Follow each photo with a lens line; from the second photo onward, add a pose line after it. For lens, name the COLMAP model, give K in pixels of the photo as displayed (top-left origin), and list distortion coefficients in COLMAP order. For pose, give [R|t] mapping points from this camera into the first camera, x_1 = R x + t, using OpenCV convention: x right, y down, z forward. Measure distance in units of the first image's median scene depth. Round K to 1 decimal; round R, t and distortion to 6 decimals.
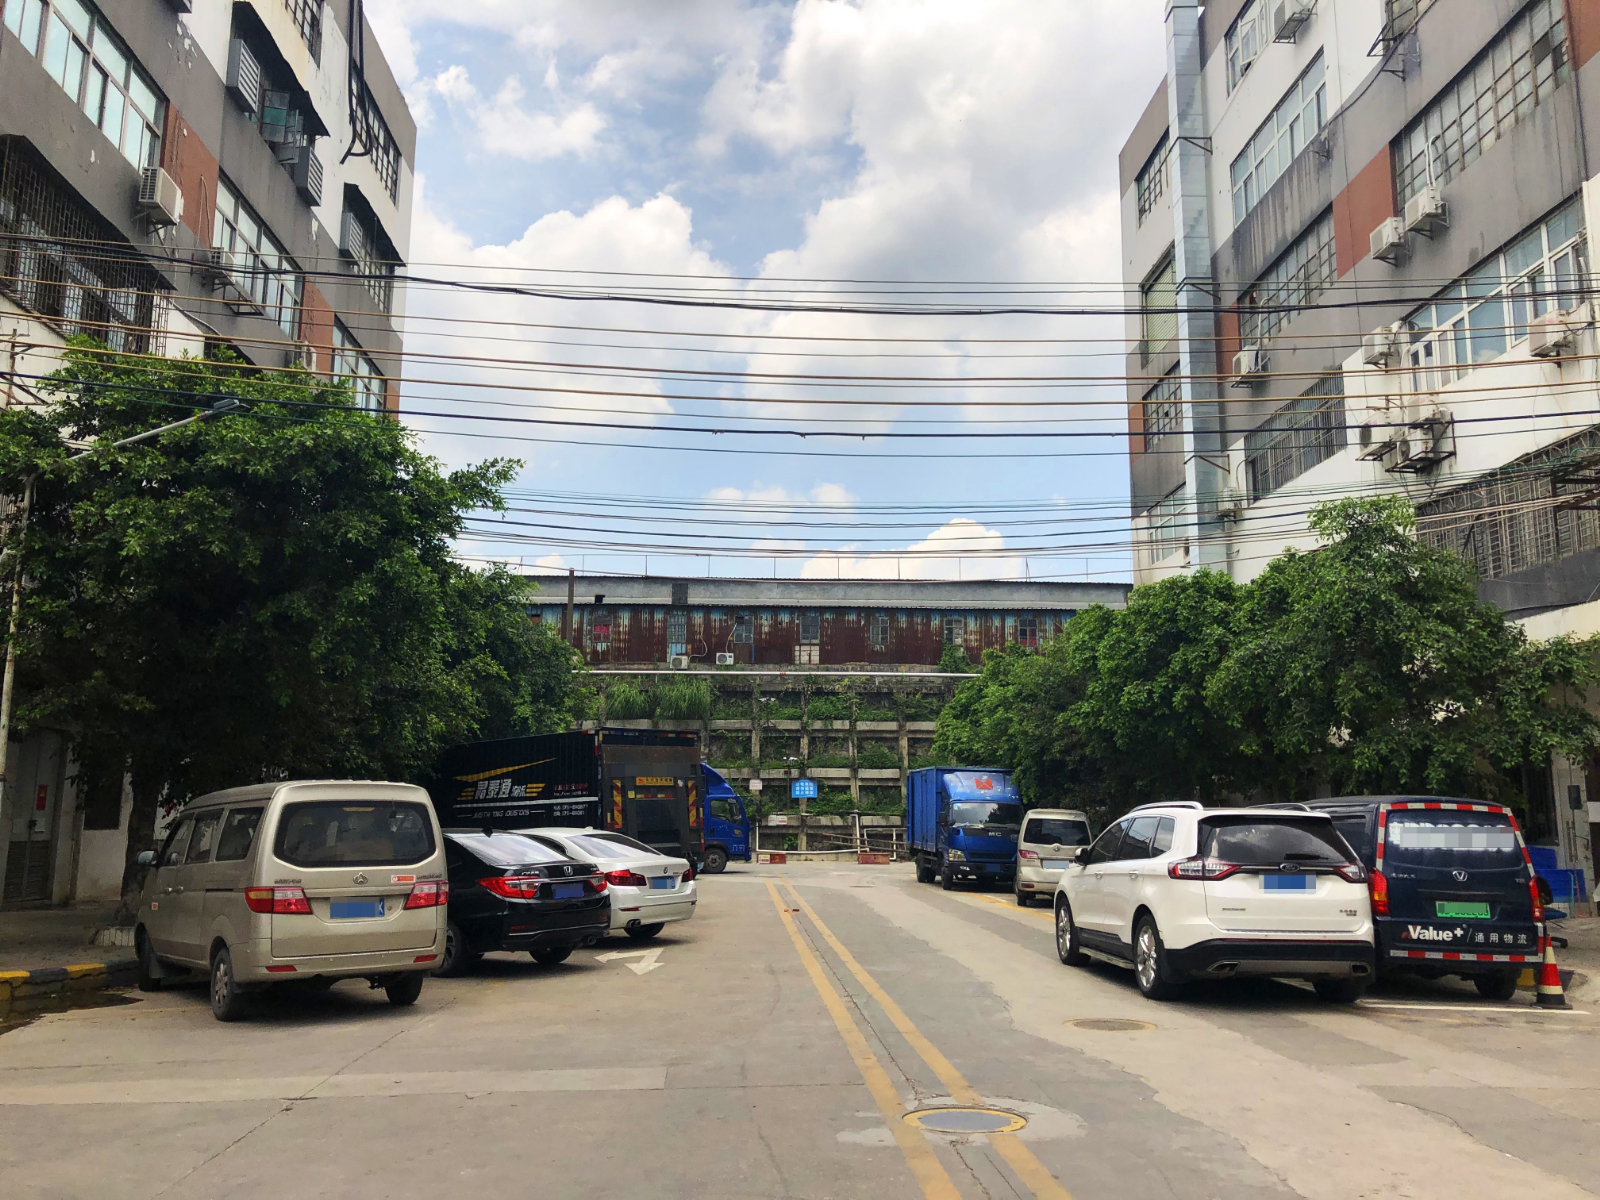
lens RADIAL K [[1271.3, 0, 800.0], [0, 1271.3, 600.0], [0, 0, 1]] dist [0.004704, 0.003338]
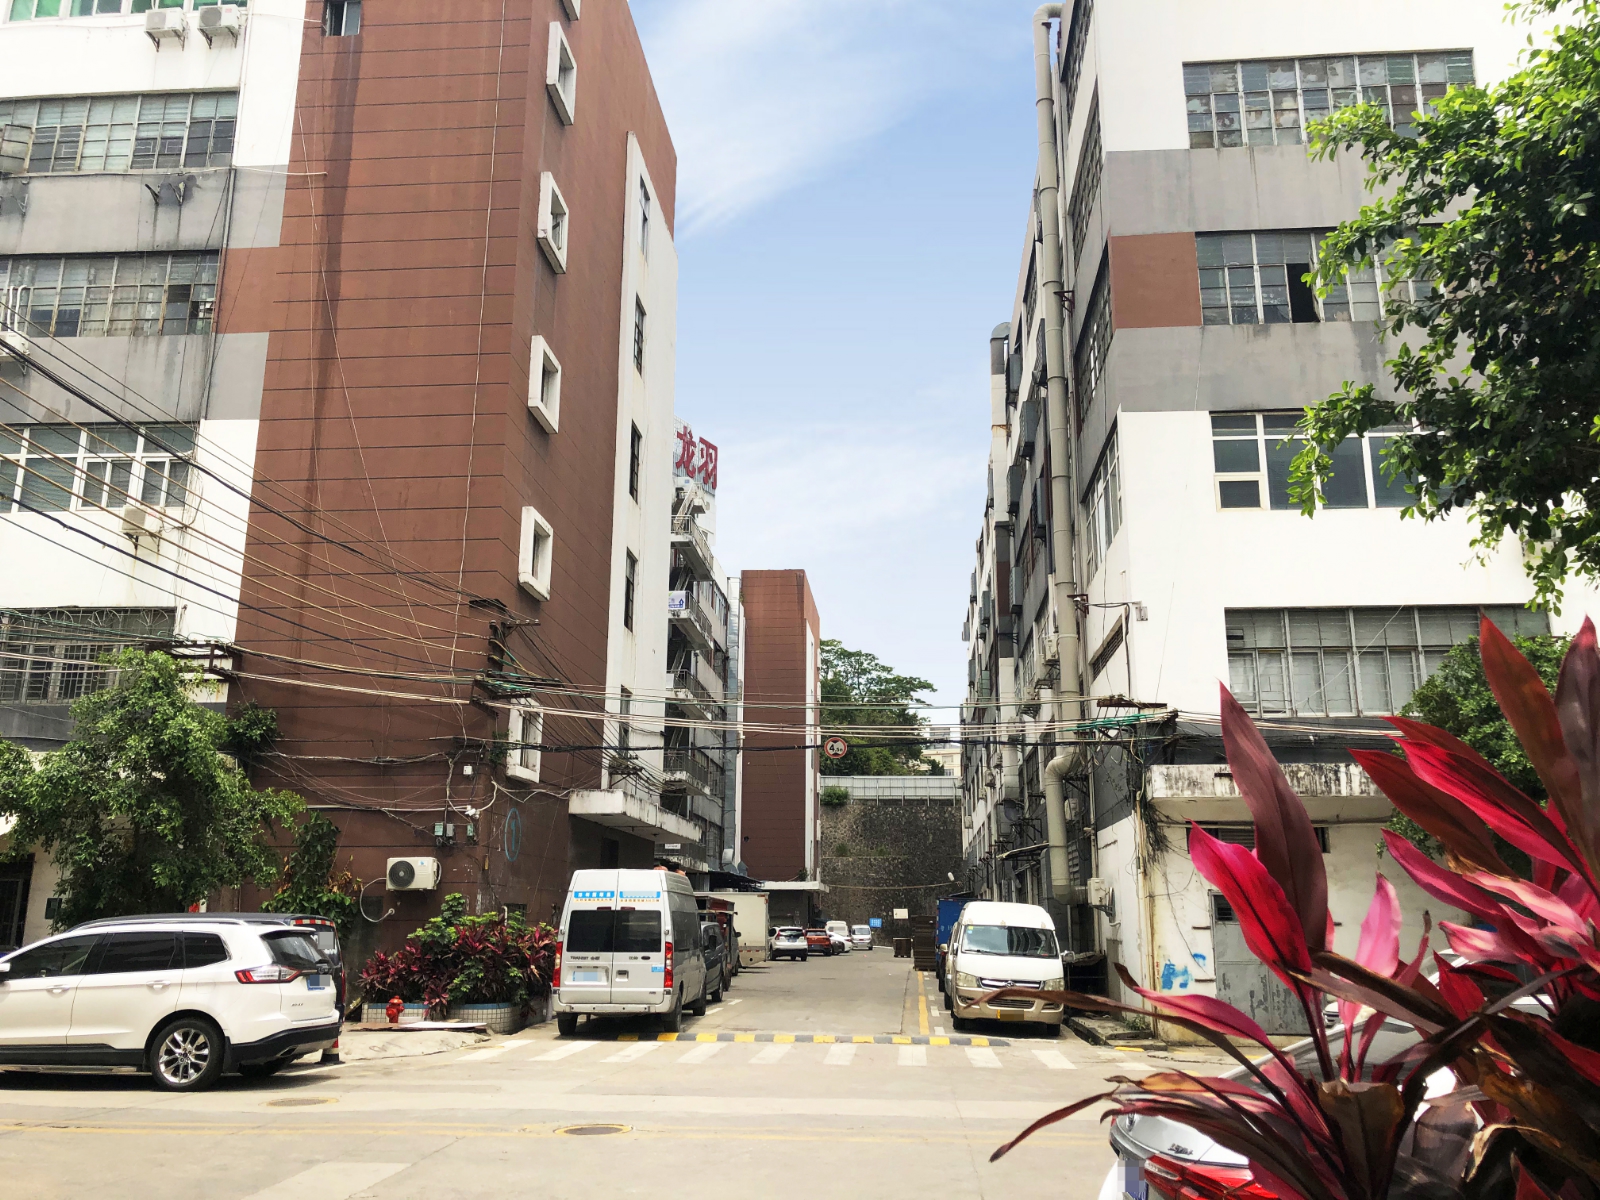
lens RADIAL K [[1271.3, 0, 800.0], [0, 1271.3, 600.0], [0, 0, 1]] dist [0.004704, 0.003338]
pose [[0.143534, 0.240921, 0.959872, -0.796516], [-0.168574, 0.961693, -0.216171, 0.035218], [-0.975182, -0.130781, 0.178649, 0.278641]]
